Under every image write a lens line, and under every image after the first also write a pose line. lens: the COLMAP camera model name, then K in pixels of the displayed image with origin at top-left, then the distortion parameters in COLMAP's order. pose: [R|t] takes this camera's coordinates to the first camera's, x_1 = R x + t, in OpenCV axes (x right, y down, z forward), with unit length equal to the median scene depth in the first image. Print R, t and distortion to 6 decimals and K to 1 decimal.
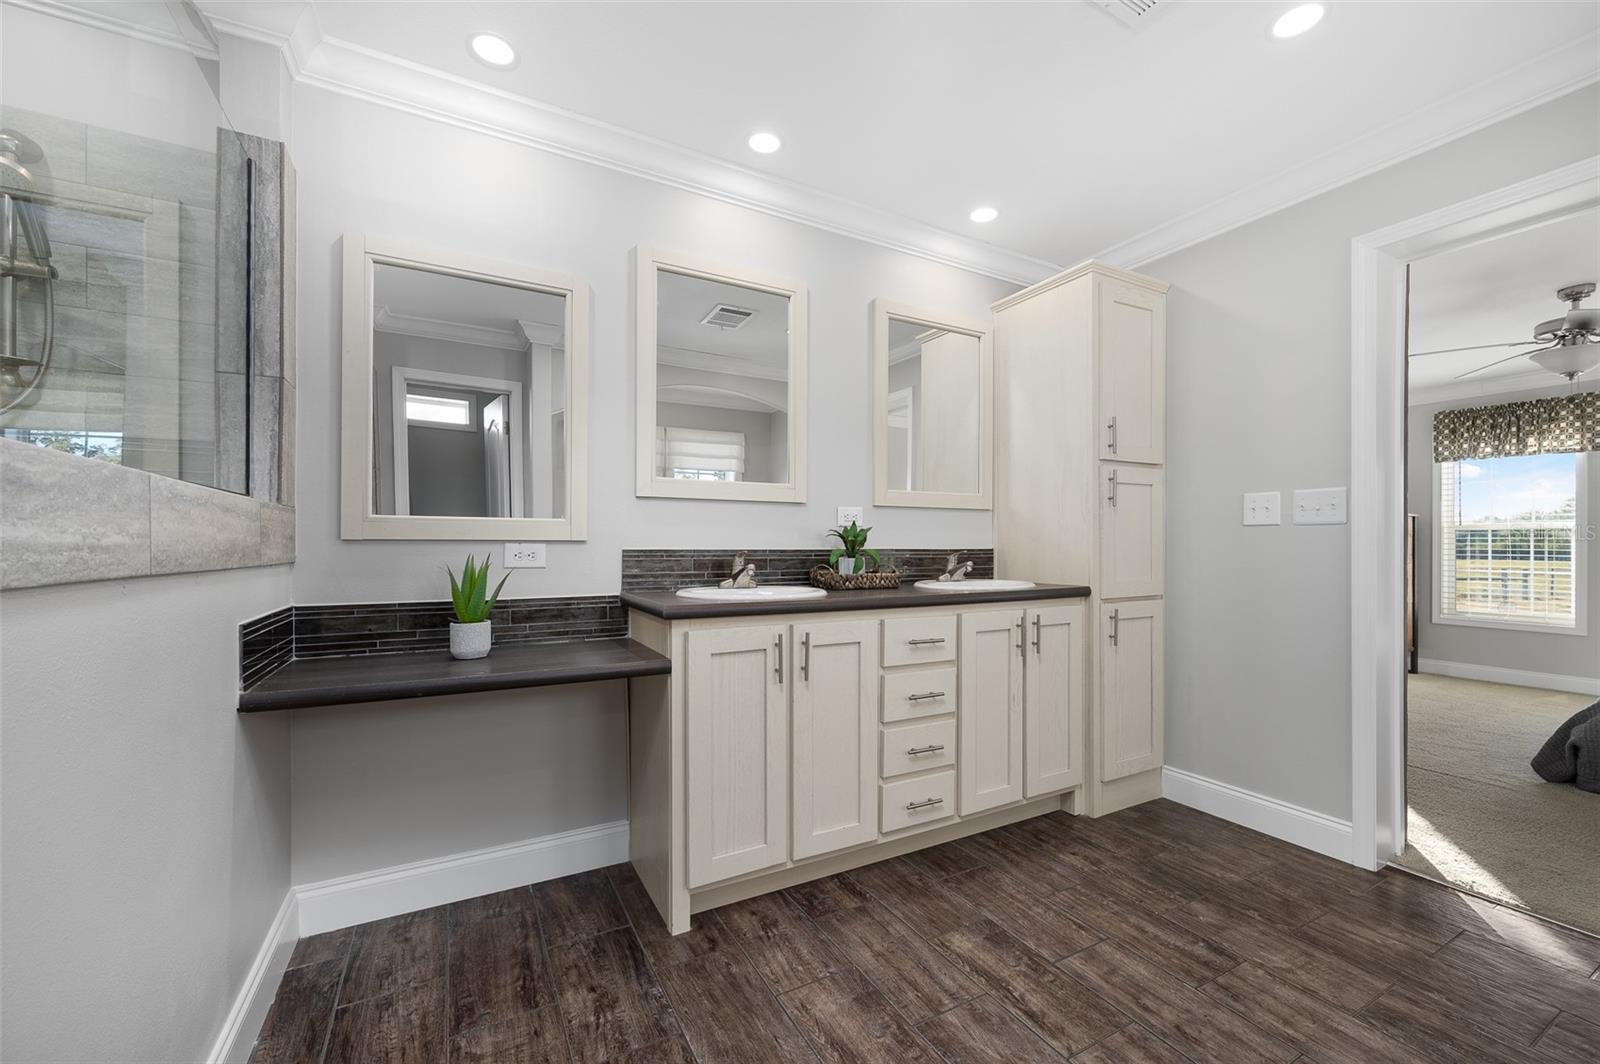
lens RADIAL K [[639.6, 0, 804.8], [0, 639.6, 536.9], [0, 0, 1]] dist [-0.001215, 0.000404]
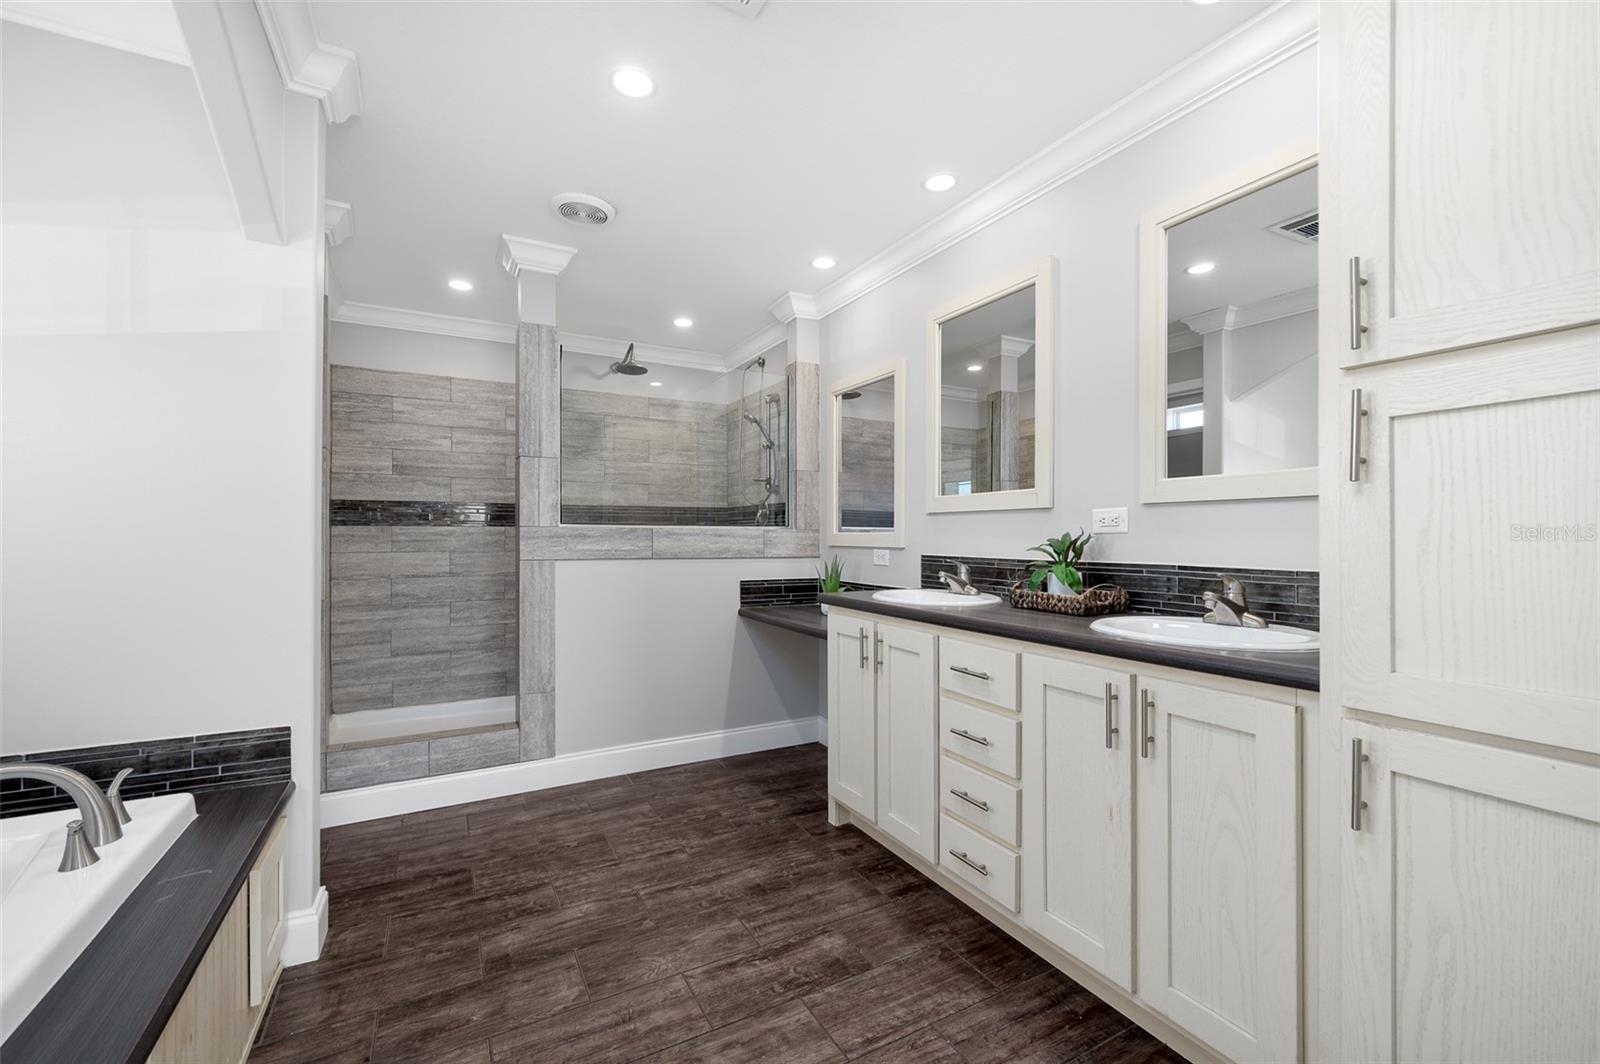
lens RADIAL K [[660.2, 0, 810.9], [0, 660.2, 534.9], [0, 0, 1]] dist [-0.000279, -0.000285]
pose [[0.011290, -0.003471, -0.999930, 1.291970], [0.002726, 0.999990, -0.003441, -0.021695], [0.999933, -0.002687, 0.011299, 0.942356]]
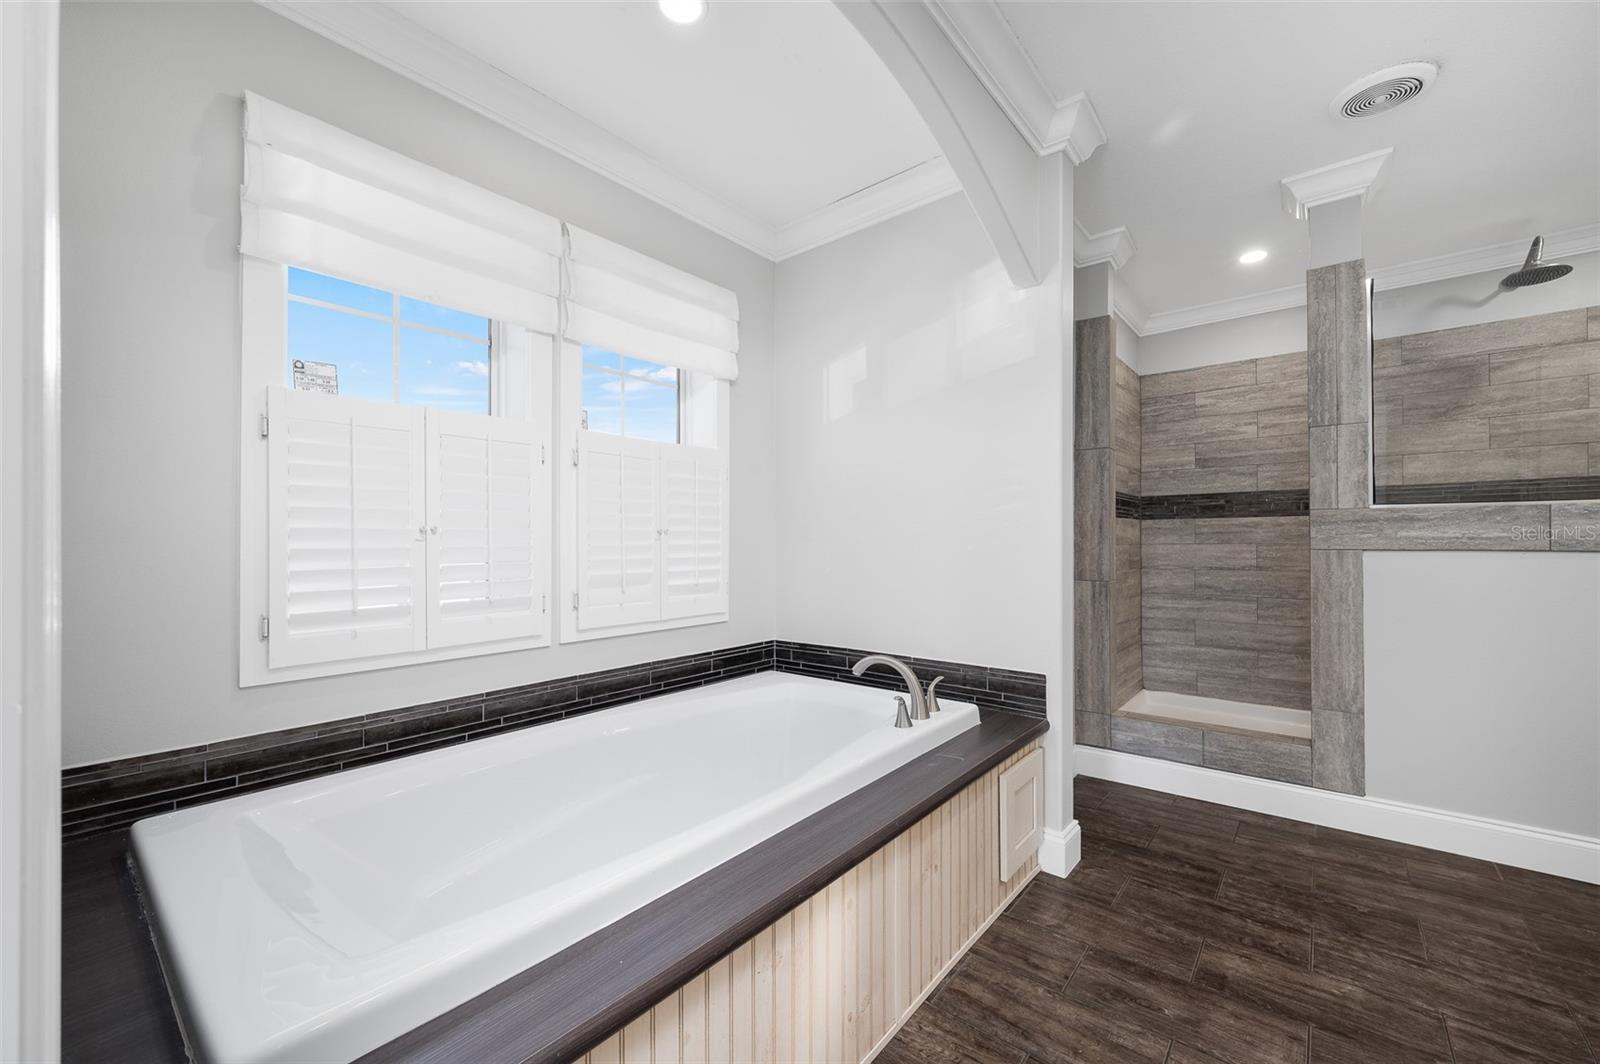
lens RADIAL K [[639.6, 0, 804.8], [0, 639.6, 536.9], [0, 0, 1]] dist [-0.001215, 0.000404]
pose [[-0.928192, 0.000000, -0.372102, 1.143199], [0.005162, 0.999904, -0.012876, 0.018325], [0.372066, -0.013873, -0.928103, 1.092030]]
